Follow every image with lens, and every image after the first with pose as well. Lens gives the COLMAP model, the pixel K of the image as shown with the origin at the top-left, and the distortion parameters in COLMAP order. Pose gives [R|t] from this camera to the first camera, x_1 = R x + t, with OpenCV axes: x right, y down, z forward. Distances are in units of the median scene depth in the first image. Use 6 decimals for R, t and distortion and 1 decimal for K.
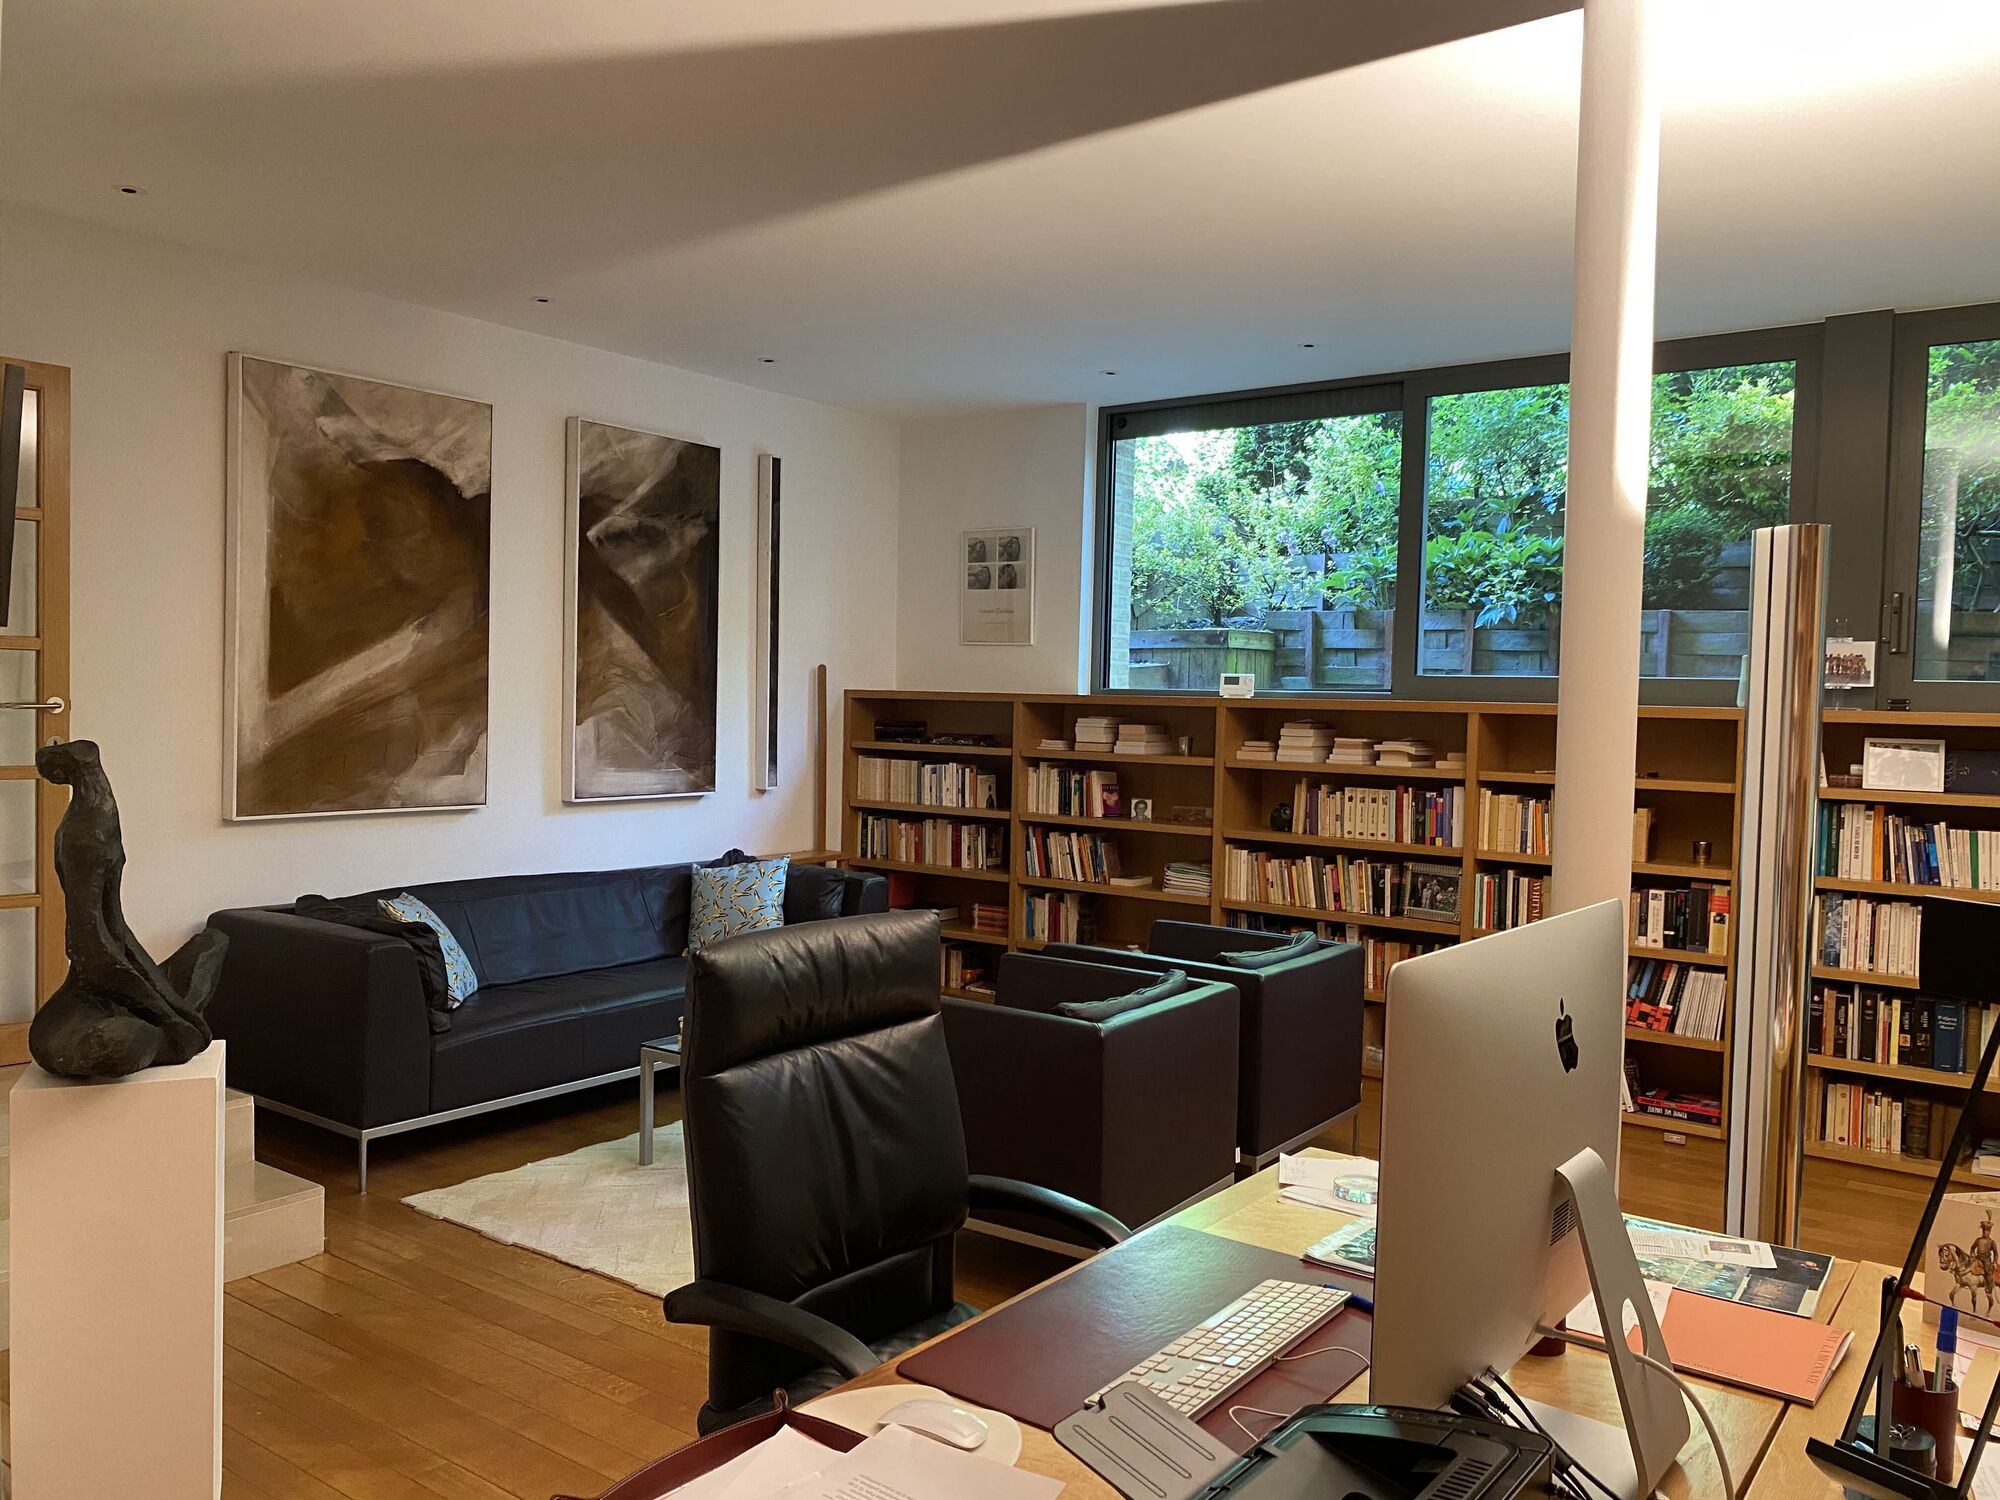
lens RADIAL K [[1510.1, 0, 1000.0], [0, 1510.1, 750.0], [0, 0, 1]] dist [0.051961, -0.065622]
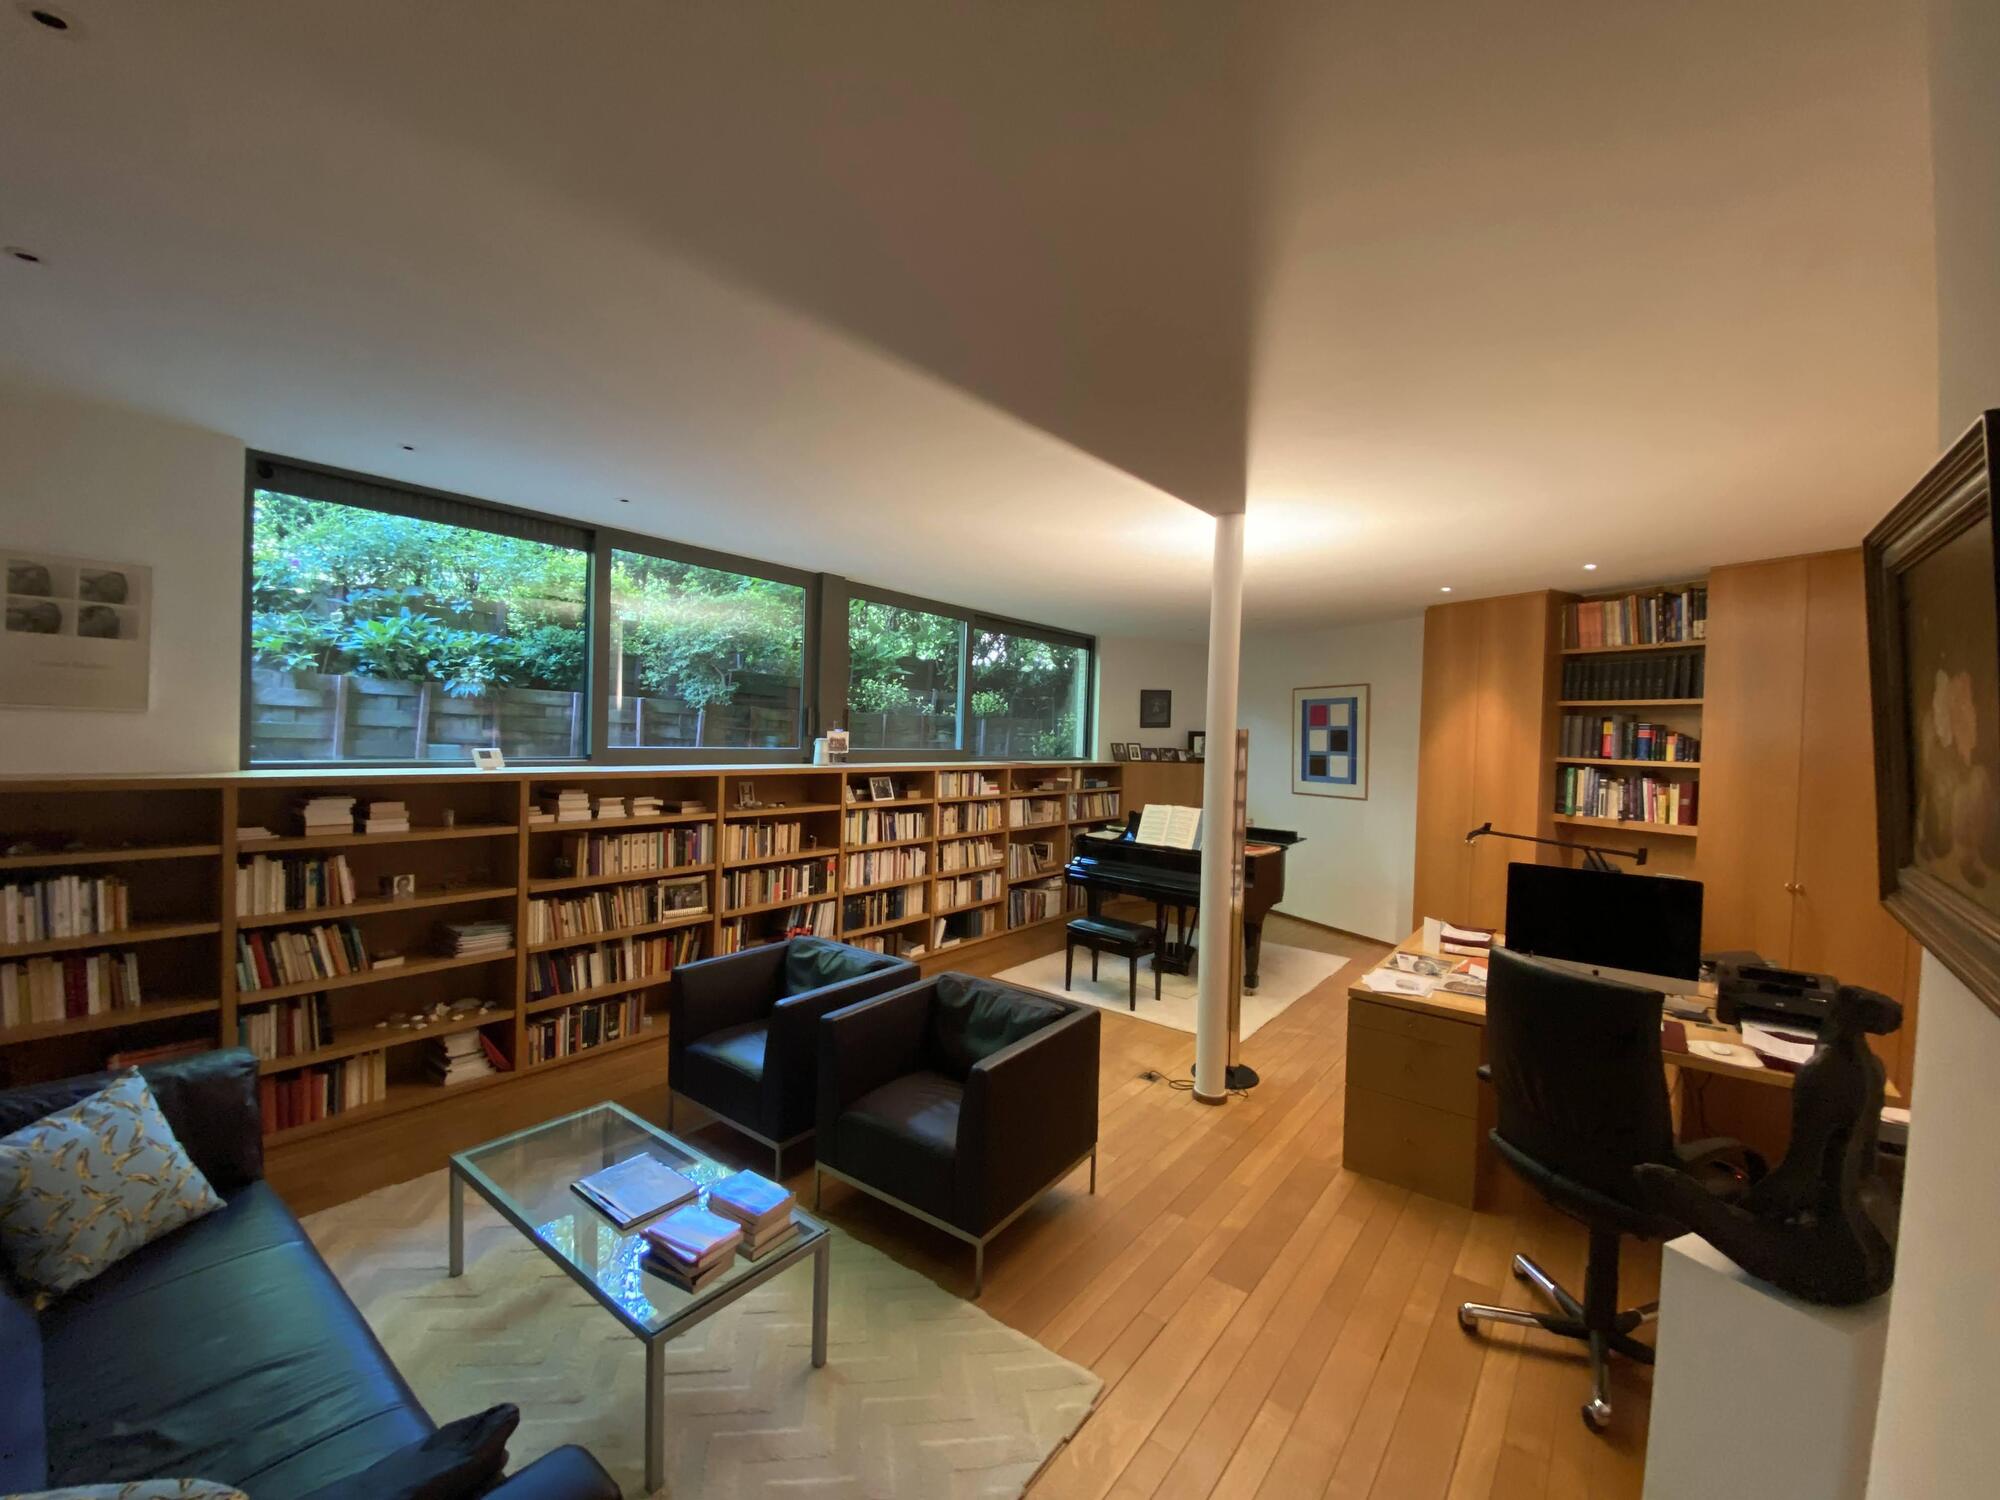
lens RADIAL K [[812.0, 0, 1041.1], [0, 812.0, 749.2], [0, 0, 1]] dist [-0.042442, -0.000432]
pose [[-0.038669, -0.041177, 0.998403, -0.458295], [0.005096, 0.999129, 0.041404, -0.073752], [-0.999239, 0.006689, -0.038426, 0.622632]]
